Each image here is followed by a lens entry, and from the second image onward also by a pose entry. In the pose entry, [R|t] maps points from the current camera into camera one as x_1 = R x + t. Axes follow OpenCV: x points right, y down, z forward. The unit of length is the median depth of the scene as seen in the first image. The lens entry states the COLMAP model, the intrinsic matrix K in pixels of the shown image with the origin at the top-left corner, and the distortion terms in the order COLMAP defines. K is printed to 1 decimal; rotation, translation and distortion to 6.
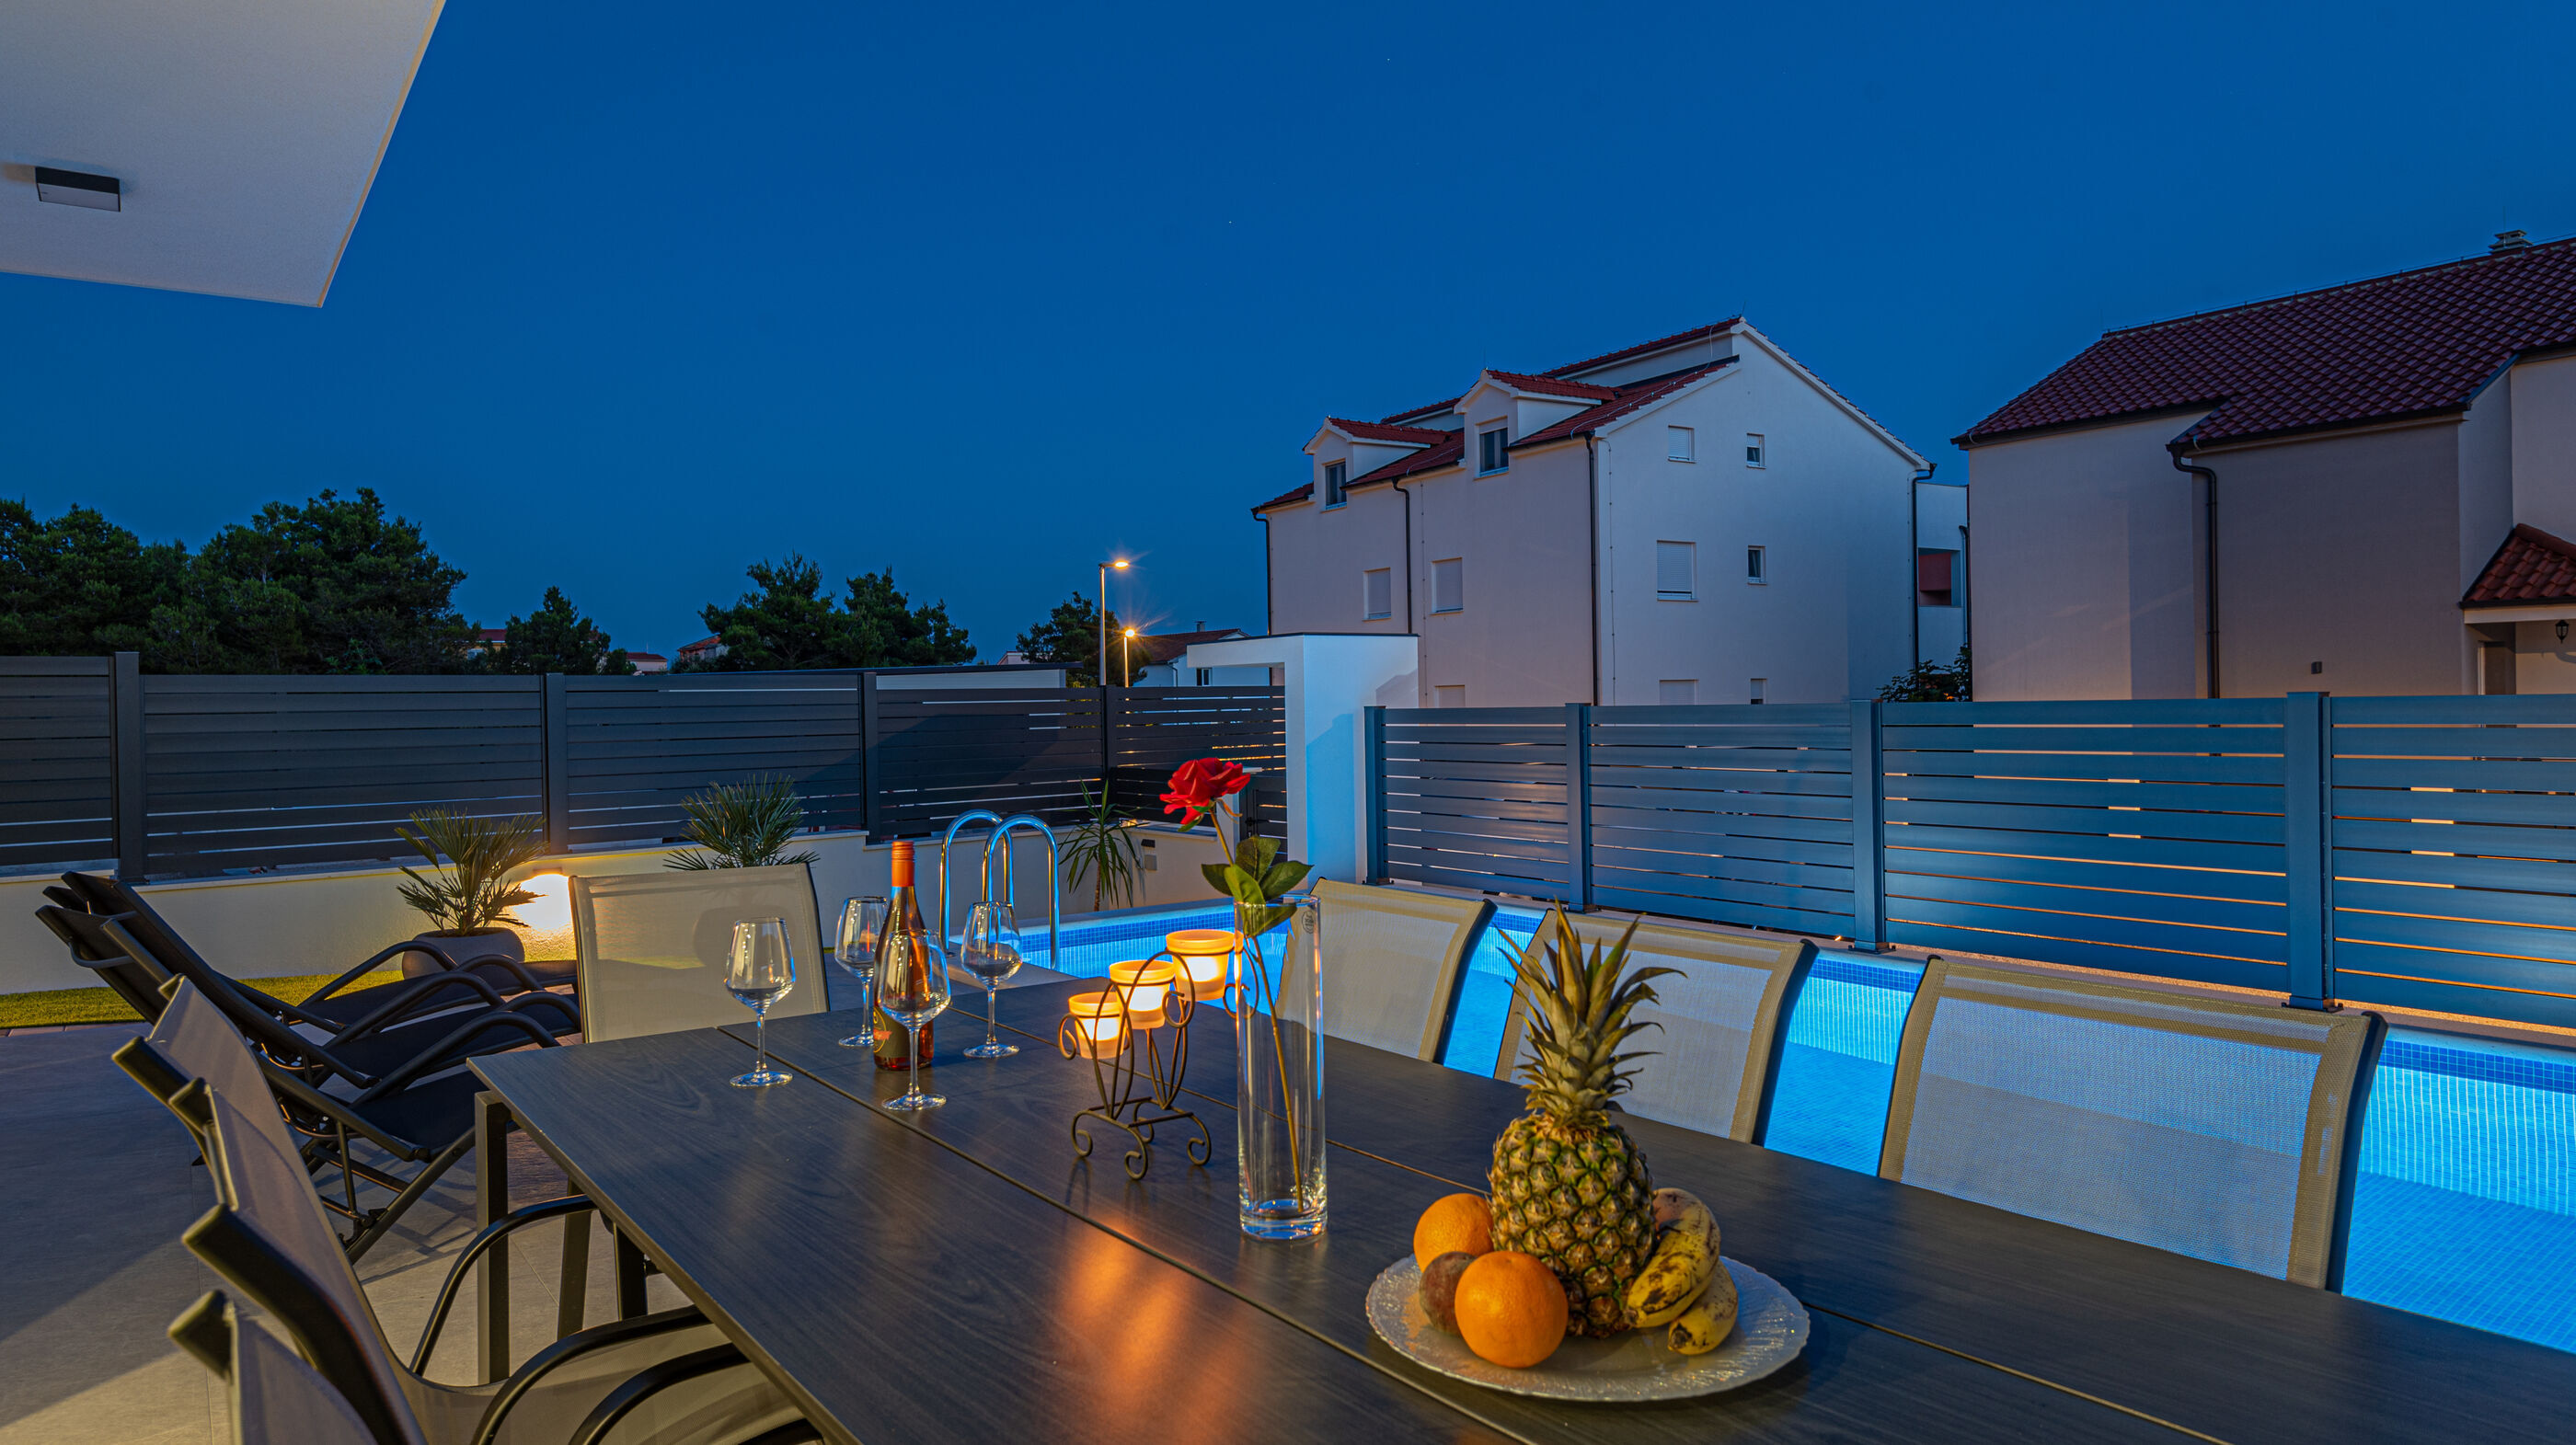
lens RADIAL K [[1557.5, 0, 1288.0], [0, 1557.5, 722.5], [0, 0, 1]] dist [0.041050, -0.046228]
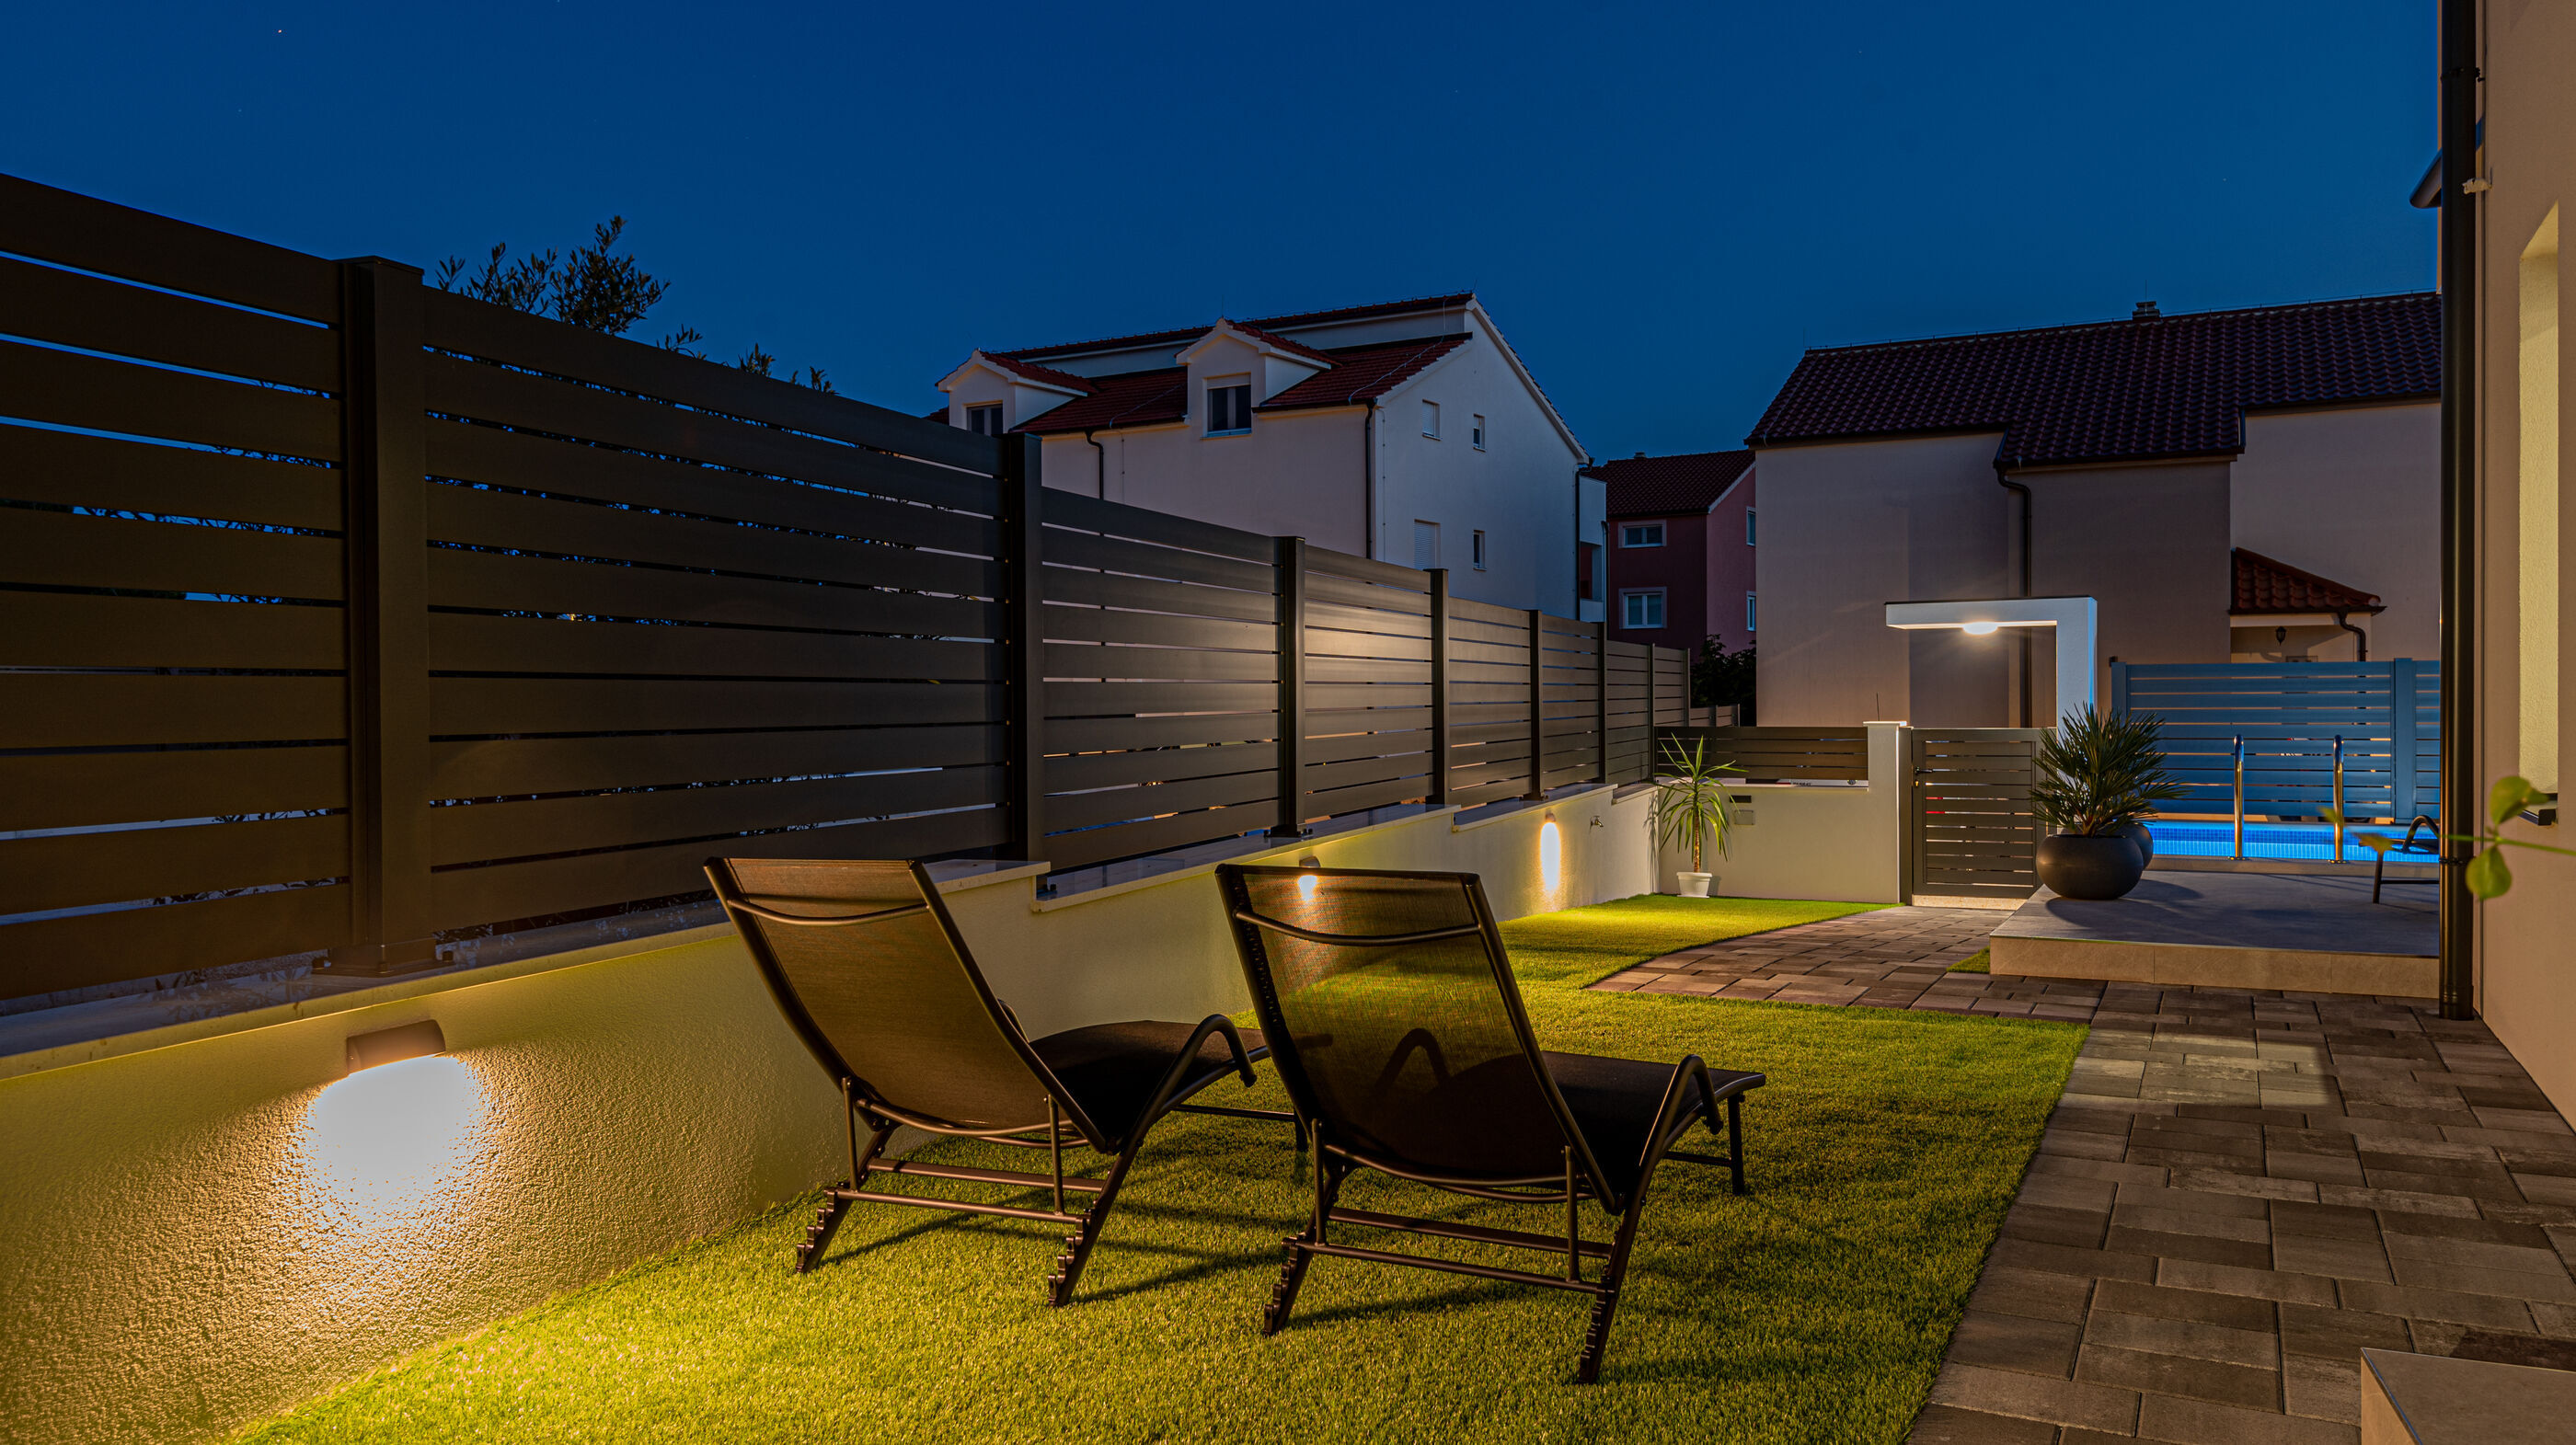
lens RADIAL K [[1874.1, 0, 1288.0], [0, 1874.1, 722.5], [0, 0, 1]] dist [0.005333, 0.001356]
pose [[0.891572, 0.007084, 0.452823, -0.336810], [-0.004972, 0.999971, -0.005854, 0.013755], [-0.452851, 0.002968, 0.891581, 0.018933]]
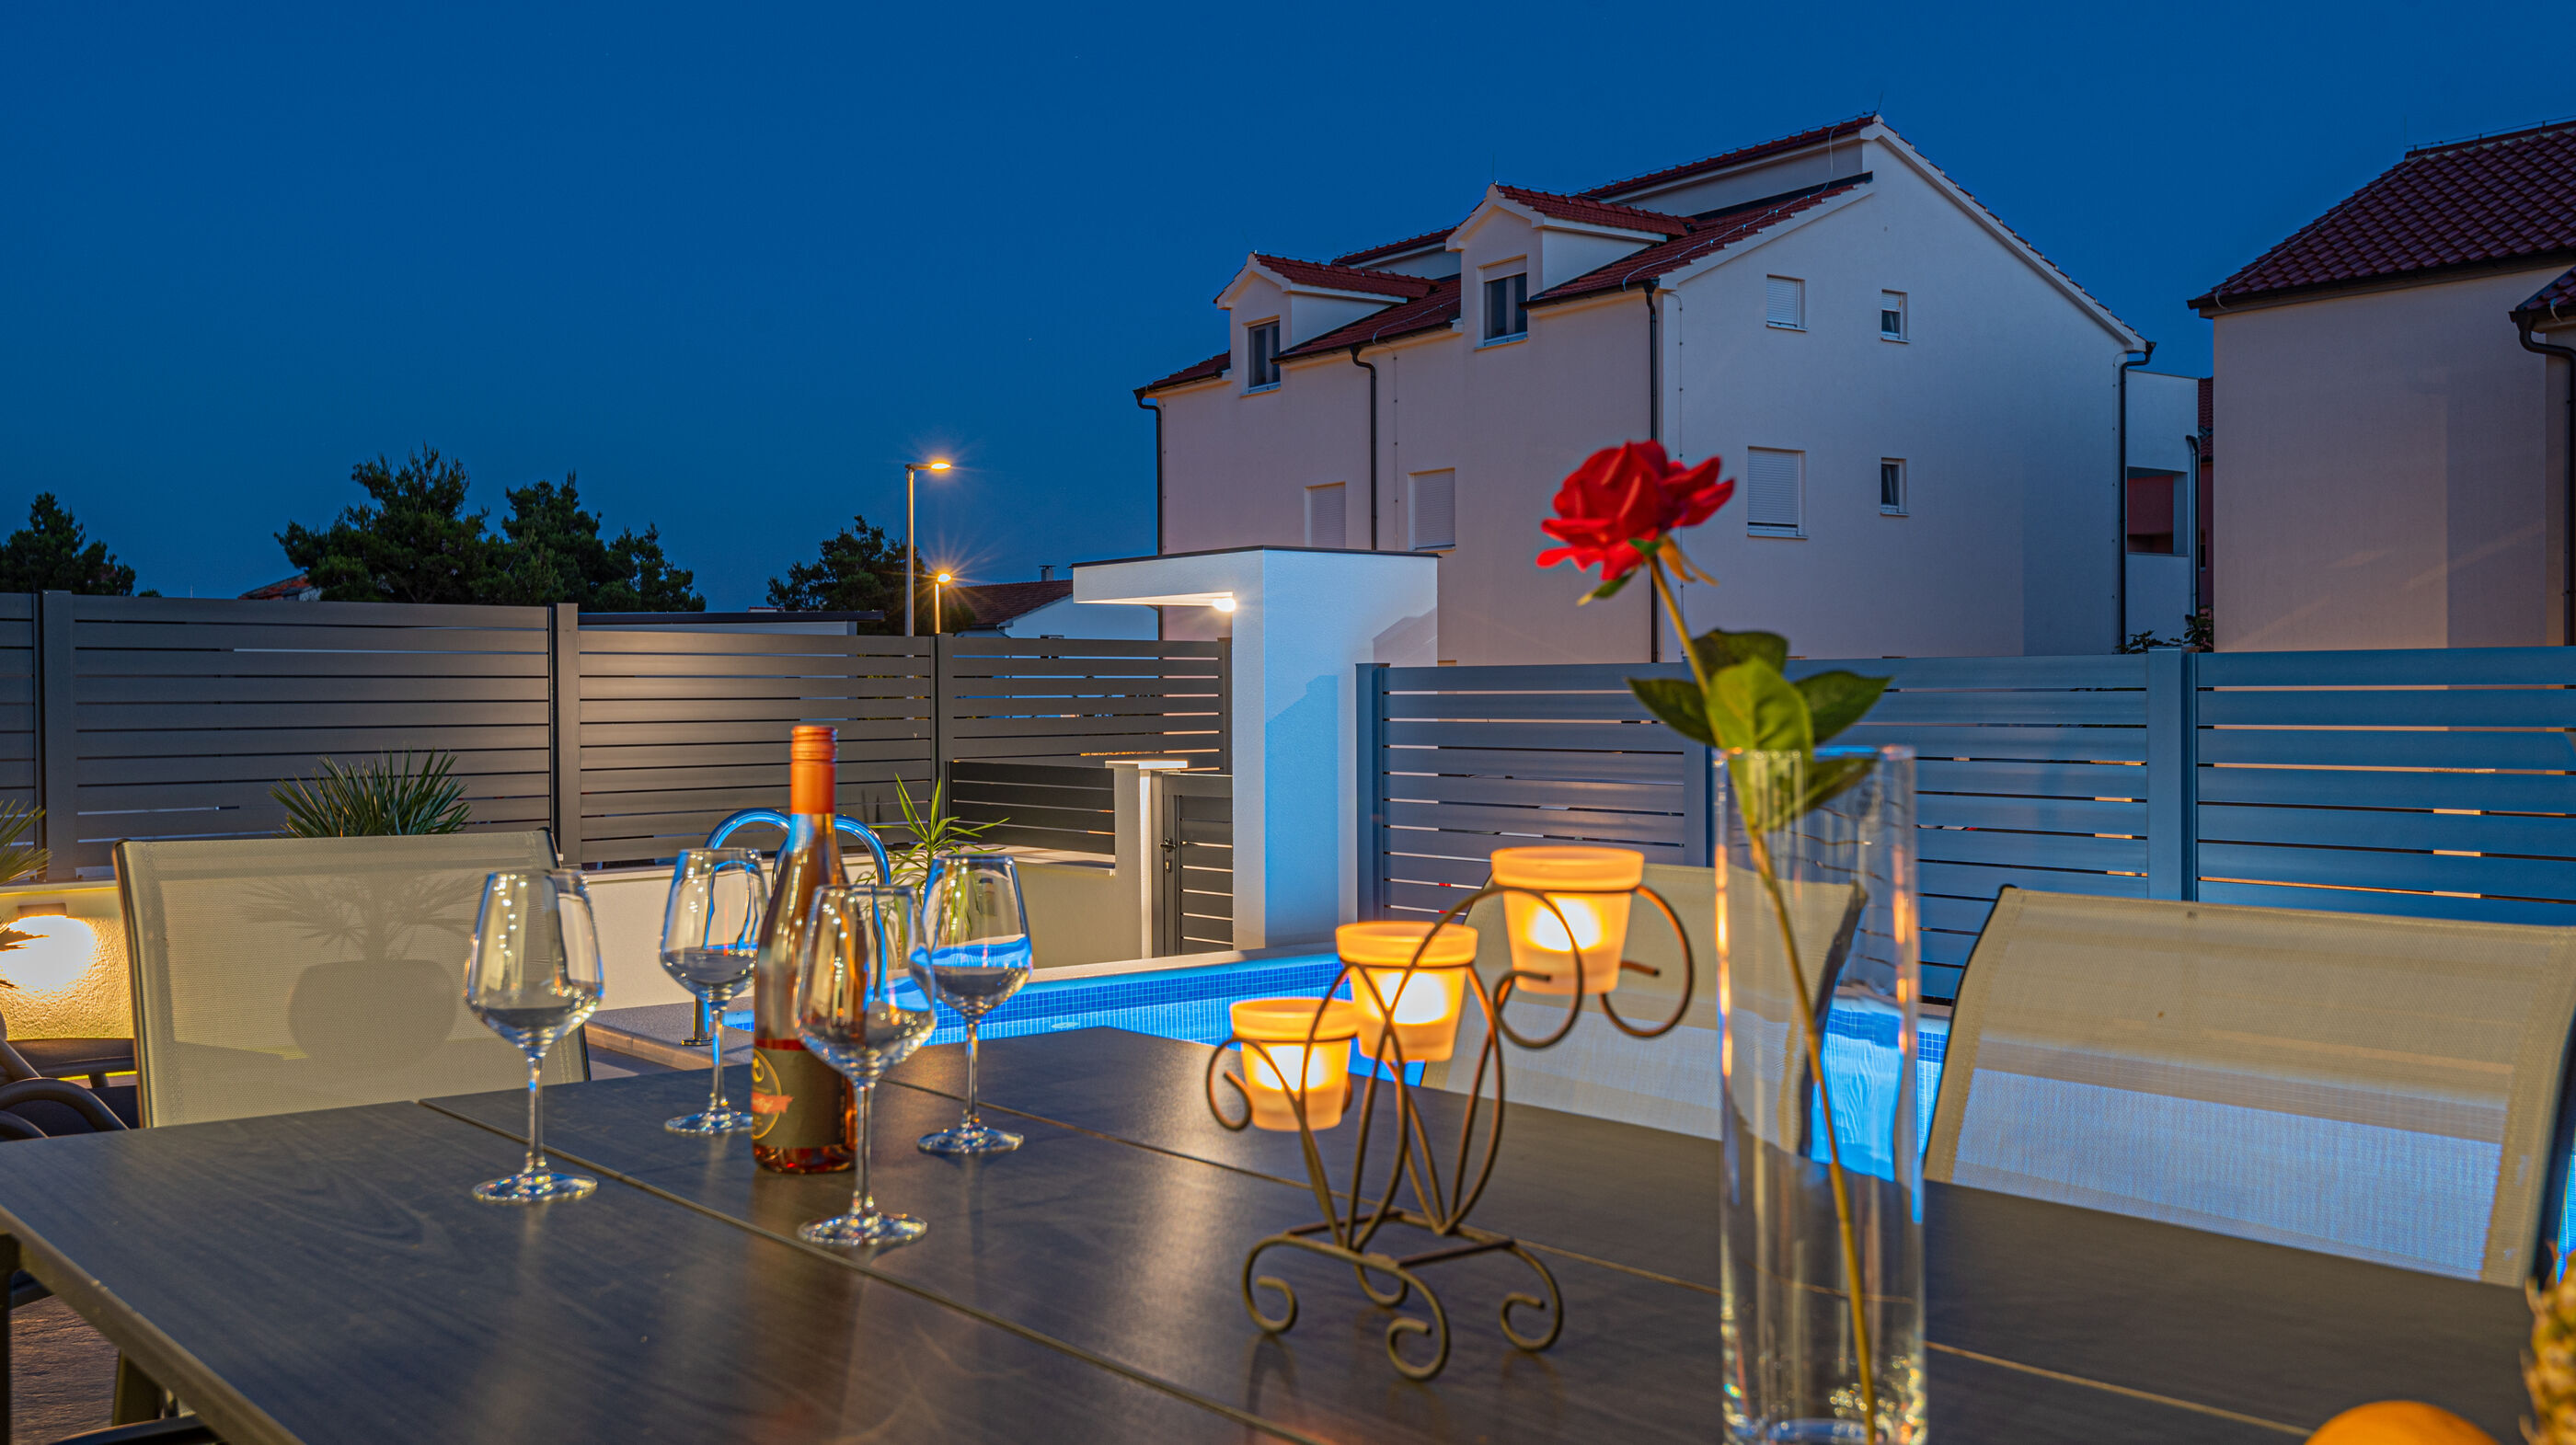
lens RADIAL K [[2330.0, 0, 1288.0], [0, 2330.0, 722.5], [0, 0, 1]] dist [0.034589, -0.031575]
pose [[0.998653, 0.013122, 0.050201, -0.008186], [-0.013094, 0.999914, -0.000896, 0.004623], [-0.050209, 0.000237, 0.998739, 0.014500]]
